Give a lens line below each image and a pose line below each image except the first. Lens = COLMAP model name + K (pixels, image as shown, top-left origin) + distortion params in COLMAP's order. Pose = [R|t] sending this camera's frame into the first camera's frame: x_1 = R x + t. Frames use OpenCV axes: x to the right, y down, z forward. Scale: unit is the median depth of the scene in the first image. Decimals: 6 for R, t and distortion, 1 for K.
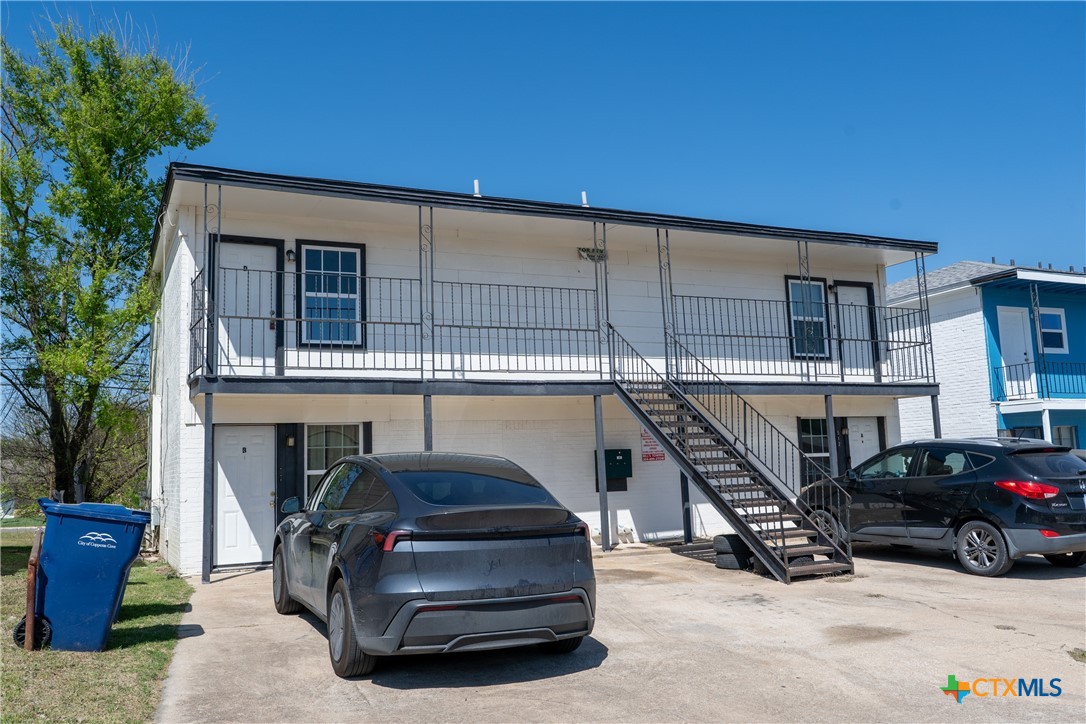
lens RADIAL K [[838.1, 0, 510.6], [0, 838.1, 336.1], [0, 0, 1]] dist [0.005383, 0.000245]
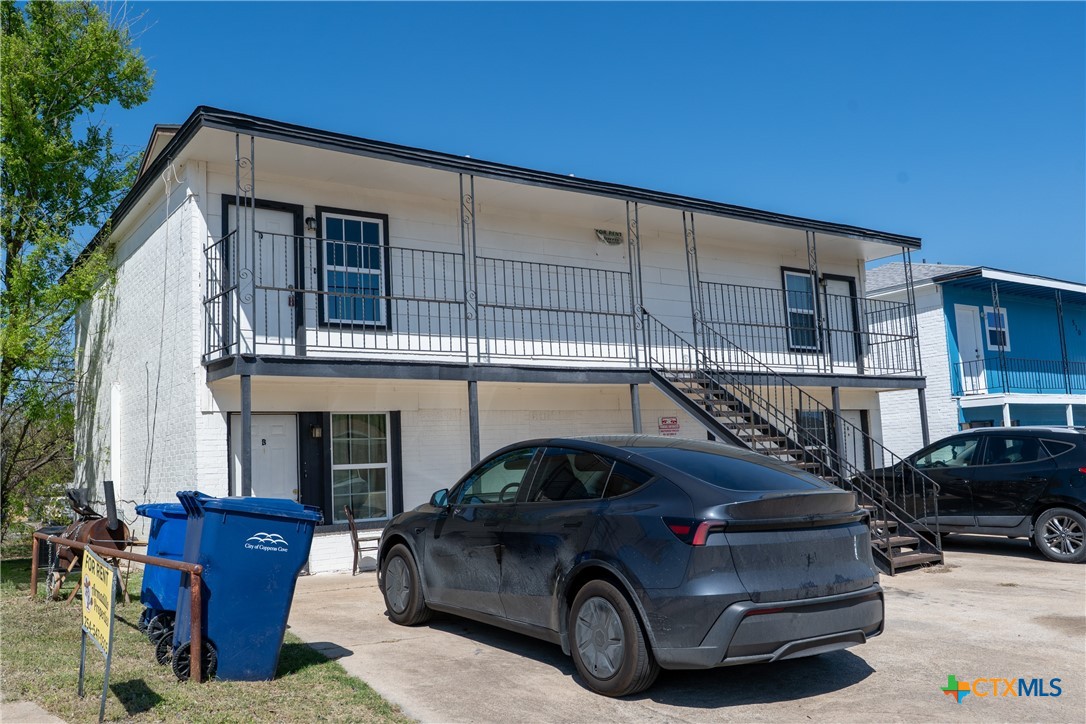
lens RADIAL K [[850.2, 0, 498.9], [0, 850.2, 338.6], [0, 0, 1]] dist [0.006706, -0.001073]
pose [[0.987716, 0.015075, 0.155532, -0.191837], [-0.015435, 0.999880, 0.001104, 0.020437], [-0.155497, -0.003491, 0.987830, 0.074977]]
